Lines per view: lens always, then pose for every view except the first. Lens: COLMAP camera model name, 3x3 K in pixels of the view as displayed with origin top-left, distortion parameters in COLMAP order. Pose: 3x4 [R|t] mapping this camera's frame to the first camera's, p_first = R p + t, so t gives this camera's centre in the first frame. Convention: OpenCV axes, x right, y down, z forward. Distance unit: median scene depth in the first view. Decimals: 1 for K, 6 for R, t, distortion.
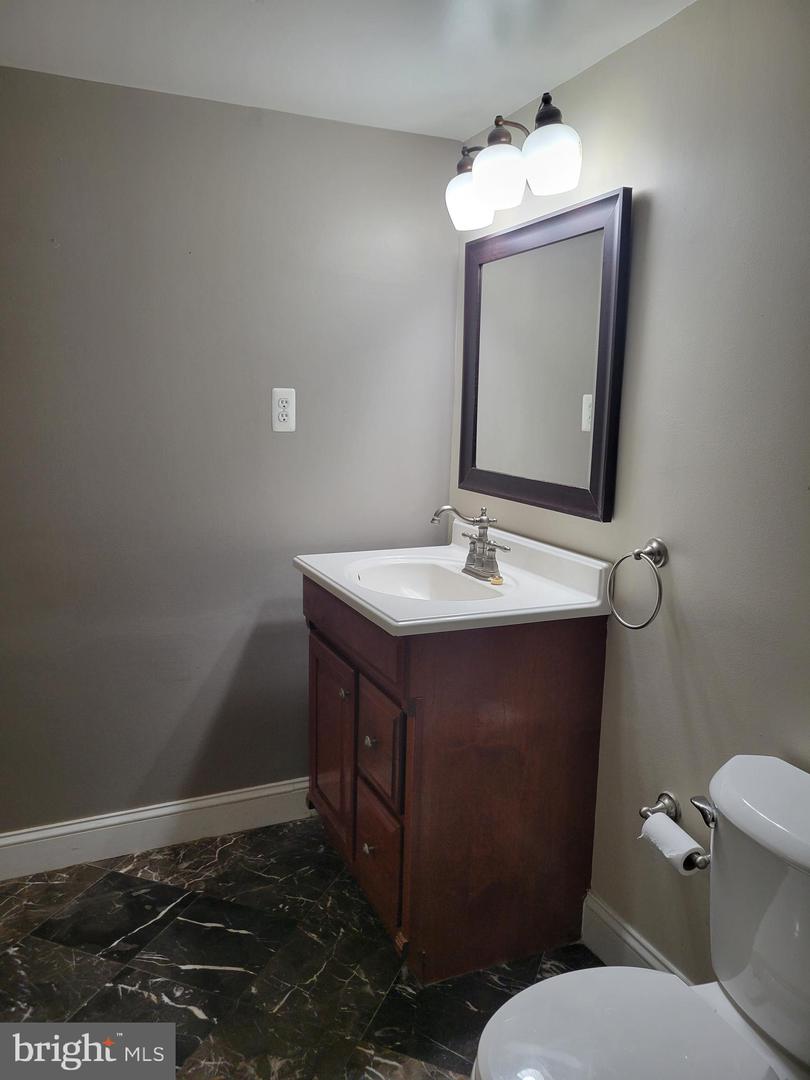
lens RADIAL K [[804.0, 0, 405.0], [0, 804.0, 540.0], [0, 0, 1]] dist [0.009330, 0.001542]
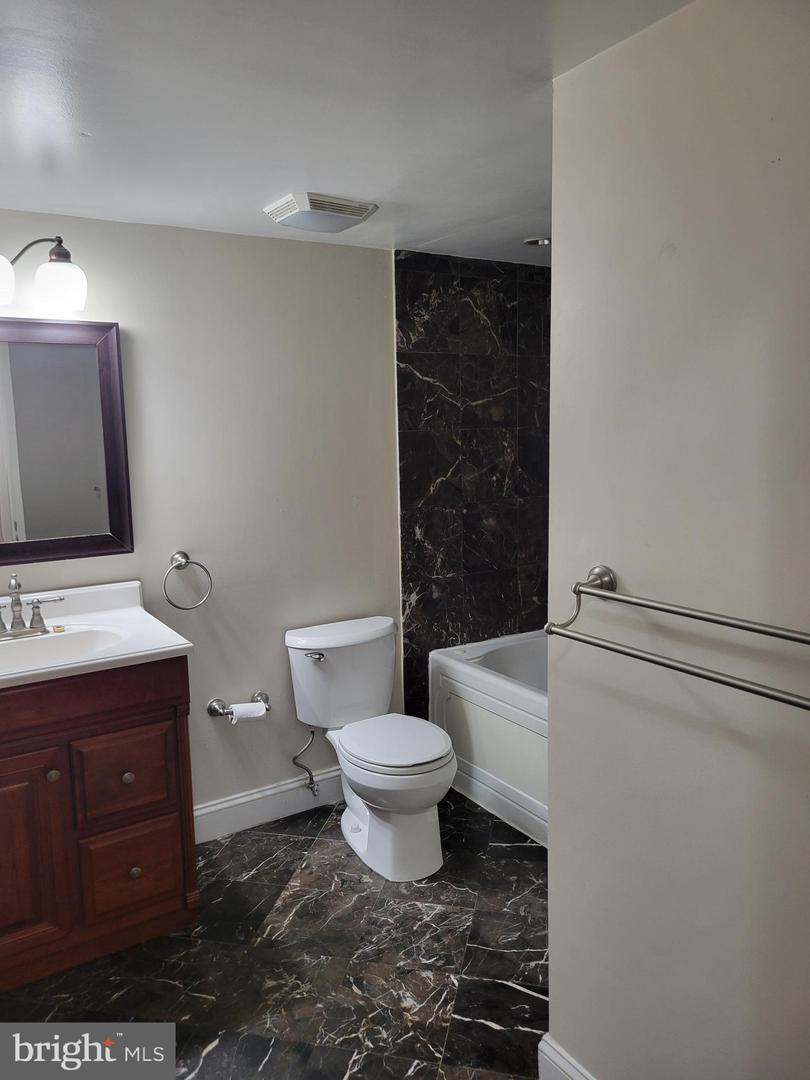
lens RADIAL K [[804.0, 0, 405.0], [0, 804.0, 540.0], [0, 0, 1]] dist [0.009330, 0.001542]
pose [[-0.155520, -0.161371, 0.974563, -1.228239], [0.182492, 0.964892, 0.188891, -0.230410], [-0.970830, 0.207226, -0.120611, 0.721357]]
